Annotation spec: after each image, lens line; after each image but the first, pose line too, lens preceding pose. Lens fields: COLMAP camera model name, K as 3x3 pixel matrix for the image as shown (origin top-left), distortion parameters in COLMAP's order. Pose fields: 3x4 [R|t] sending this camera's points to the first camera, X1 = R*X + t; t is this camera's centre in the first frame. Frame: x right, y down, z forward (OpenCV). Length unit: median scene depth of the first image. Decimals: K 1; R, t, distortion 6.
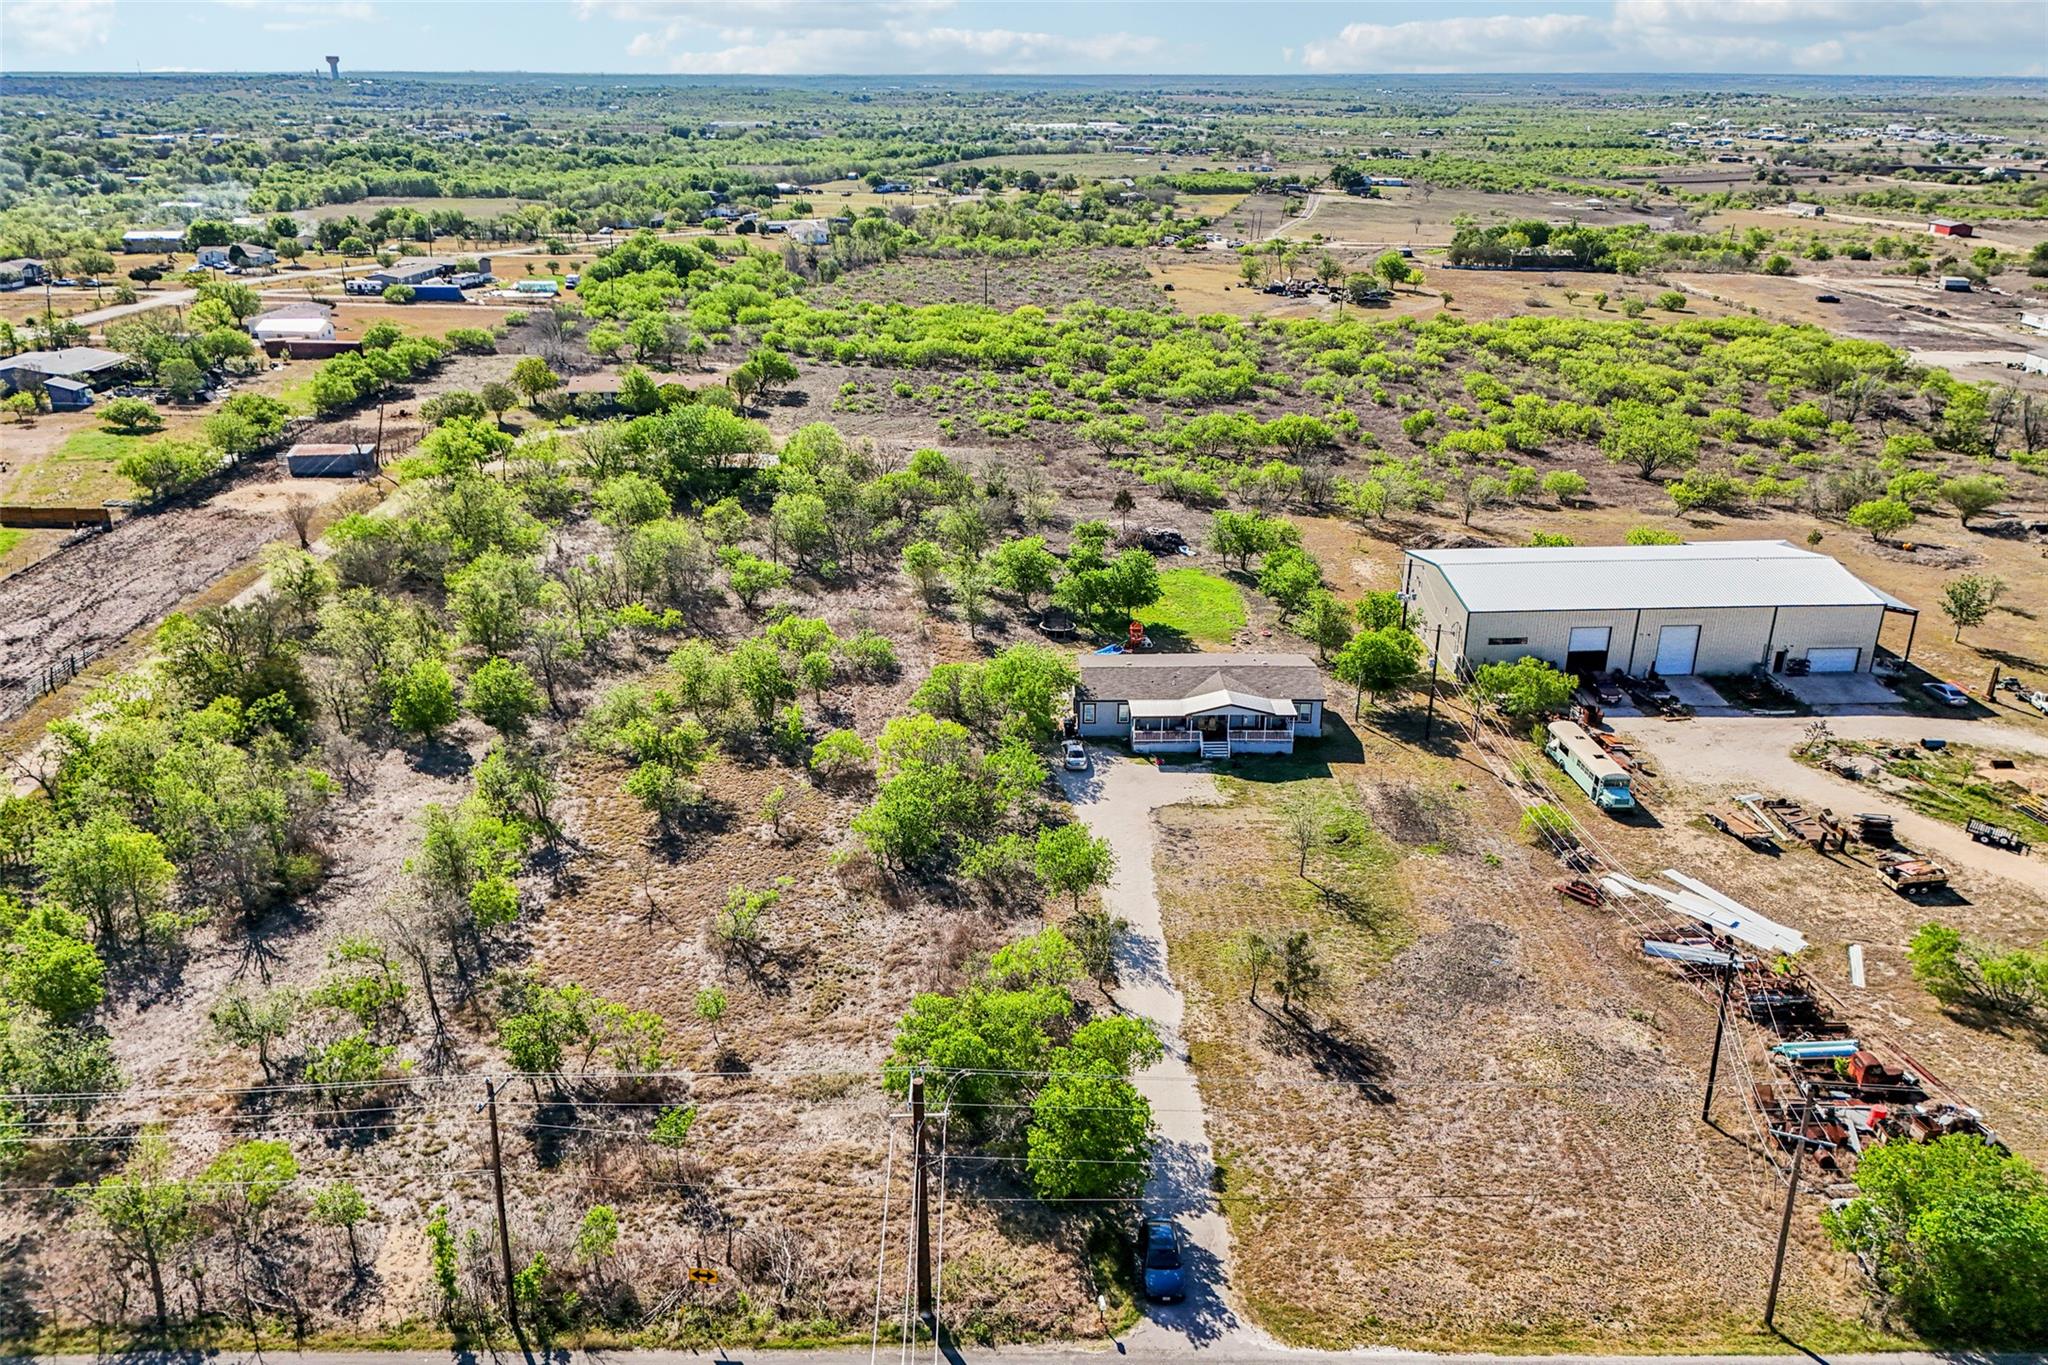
lens RADIAL K [[1501.8, 0, 1012.7], [0, 1501.8, 642.2], [0, 0, 1]] dist [0.091359, -0.095535]
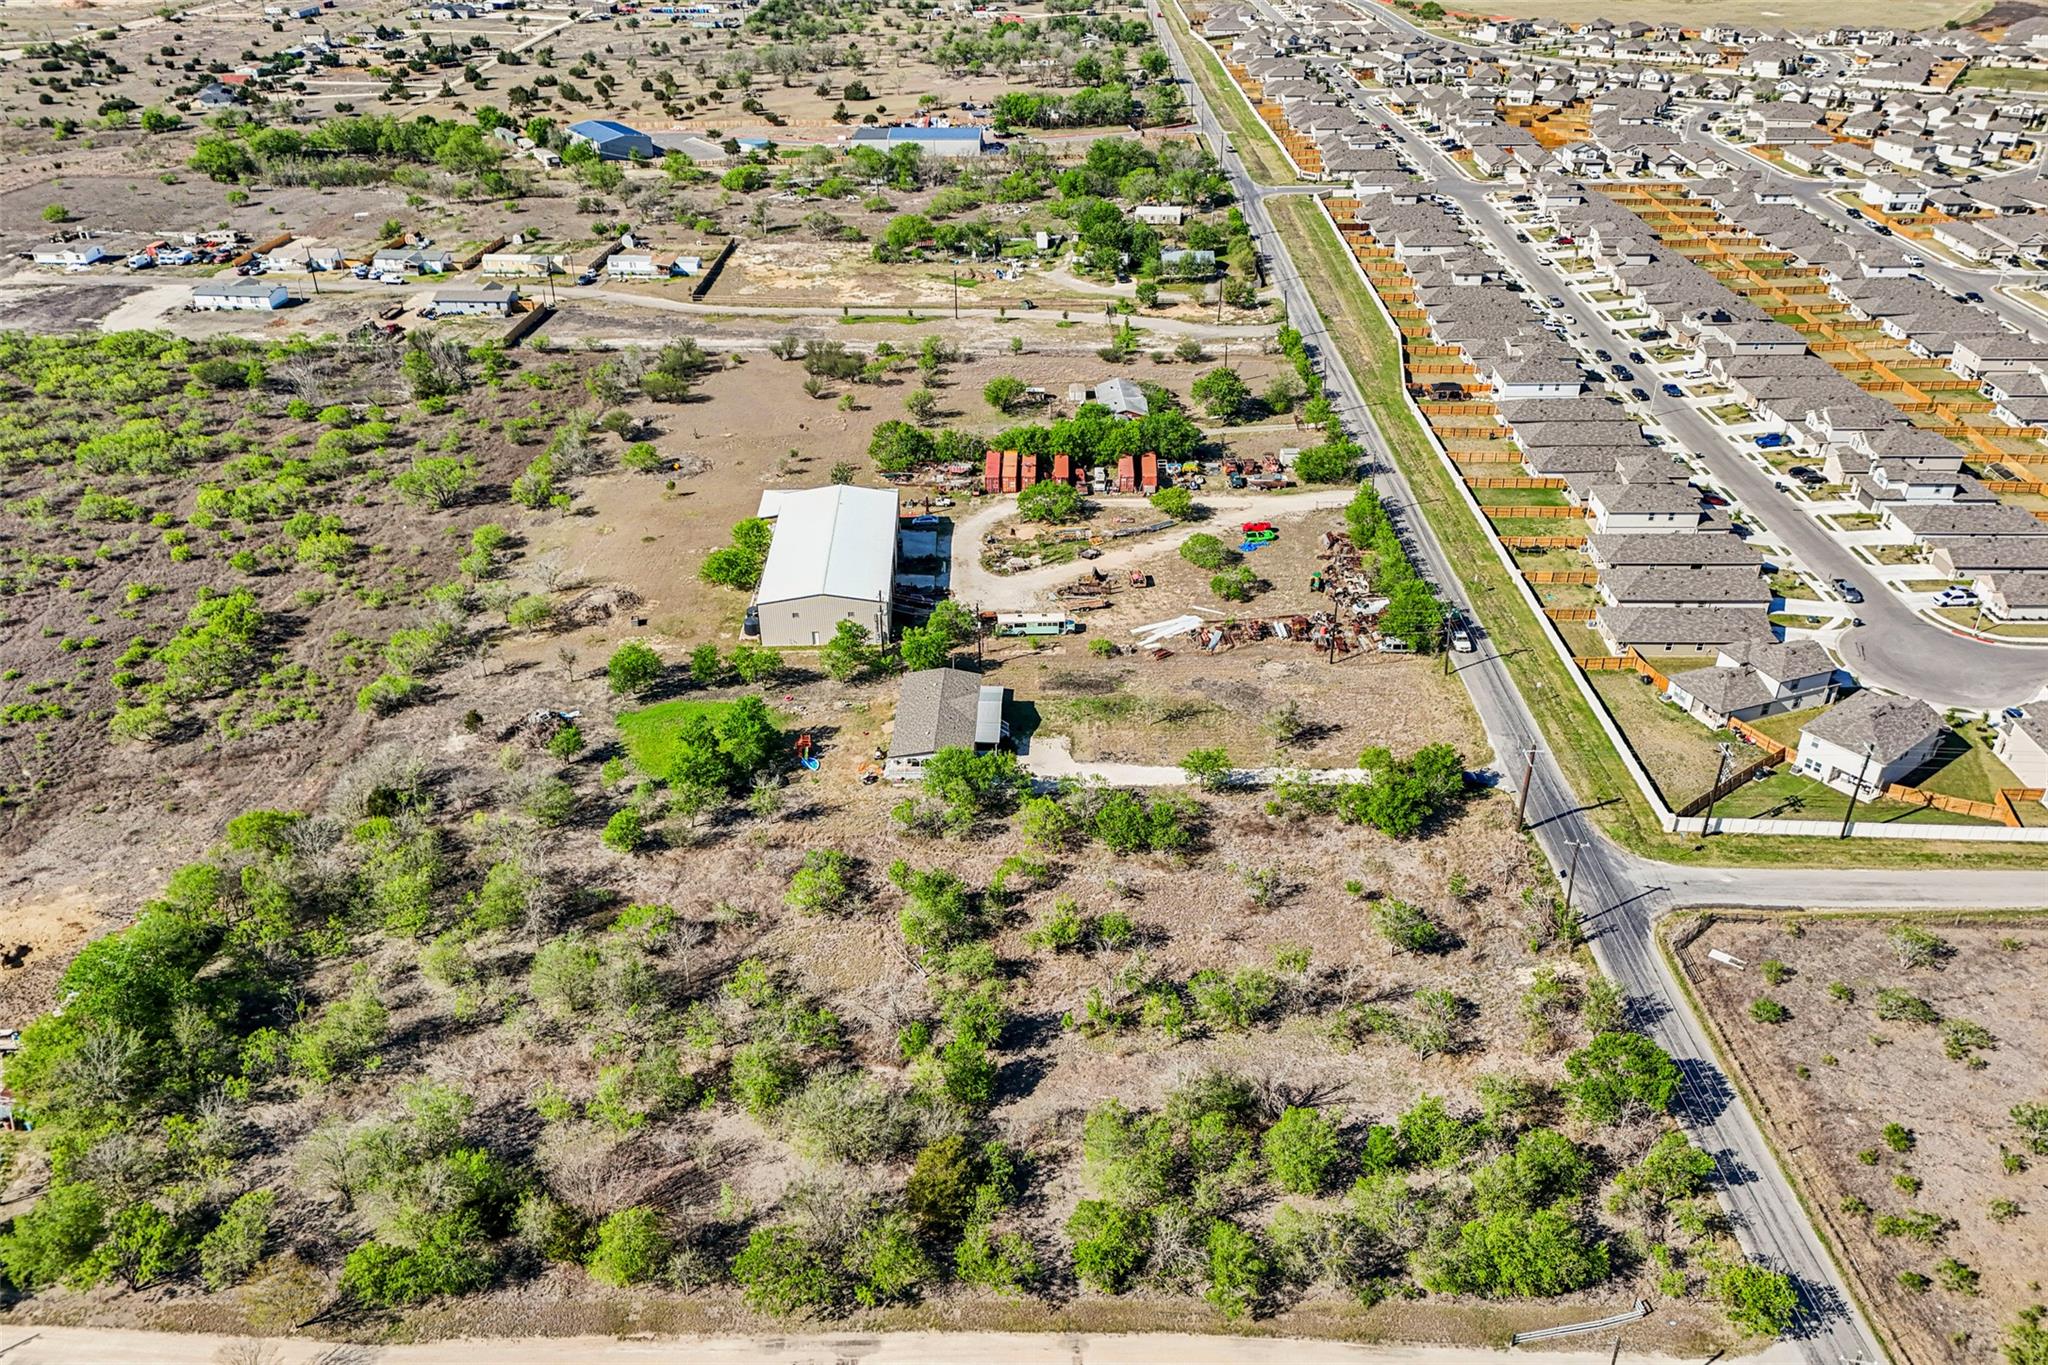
lens RADIAL K [[1501.8, 0, 1015.5], [0, 1501.8, 676.4], [0, 0, 1]] dist [0.091359, -0.095535]
pose [[0.045138, -0.513643, 0.856816, -1.189464], [0.361484, 0.807967, 0.465316, -0.707323], [-0.931285, 0.288722, 0.222144, 0.618779]]
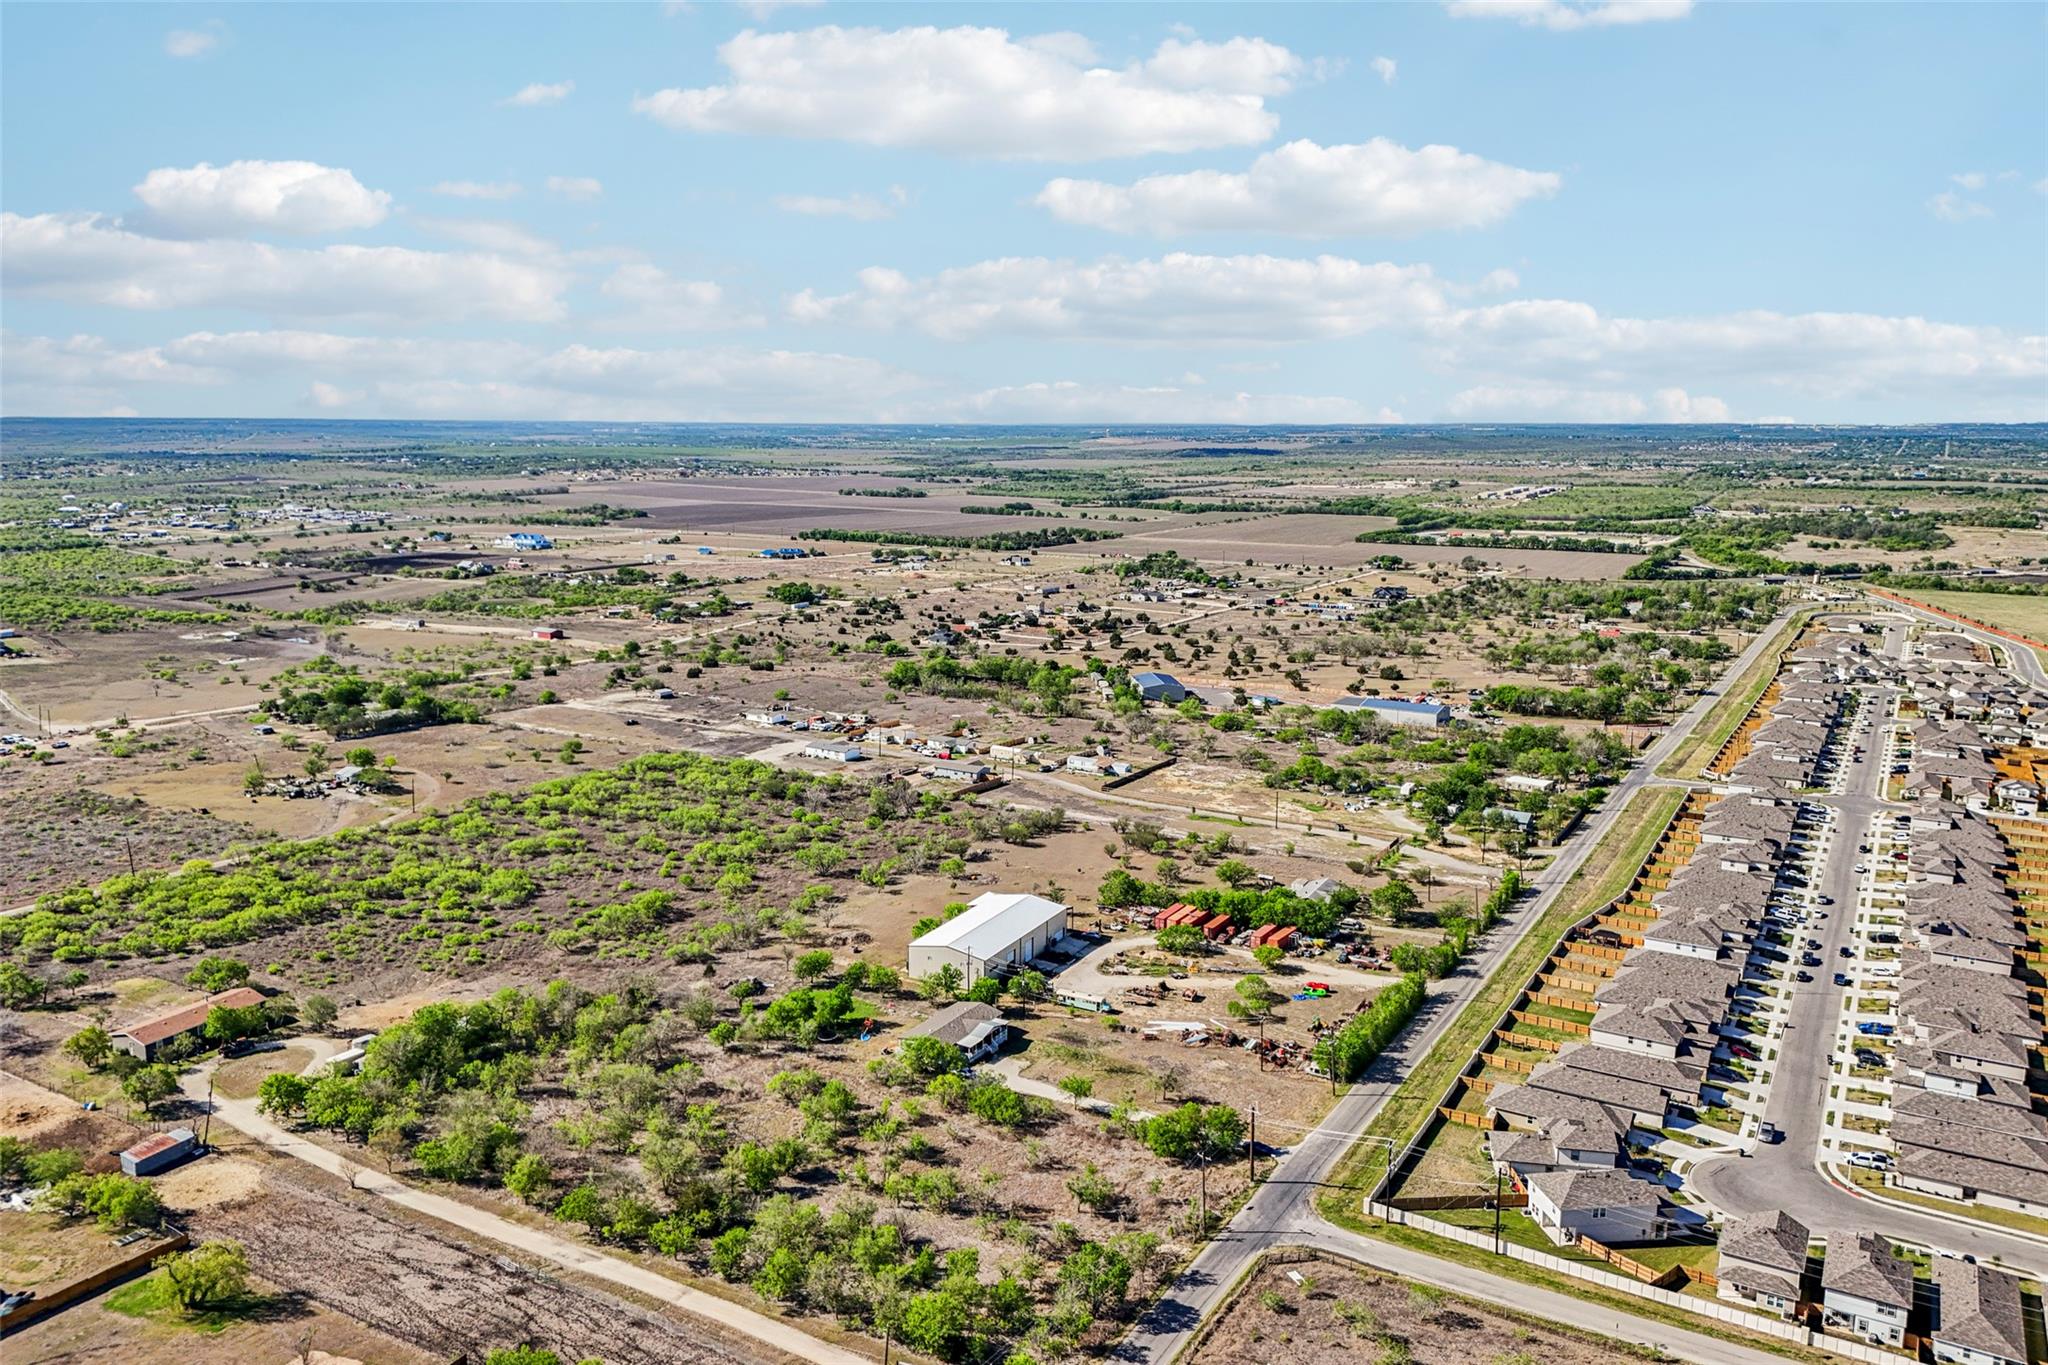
lens RADIAL K [[1501.8, 0, 1004.2], [0, 1501.8, 665.0], [0, 0, 1]] dist [0.091359, -0.095535]
pose [[0.536823, -0.136534, 0.832574, -1.661229], [0.297385, 0.954106, -0.035283, -0.392595], [-0.789546, 0.266535, 0.552789, -0.420810]]
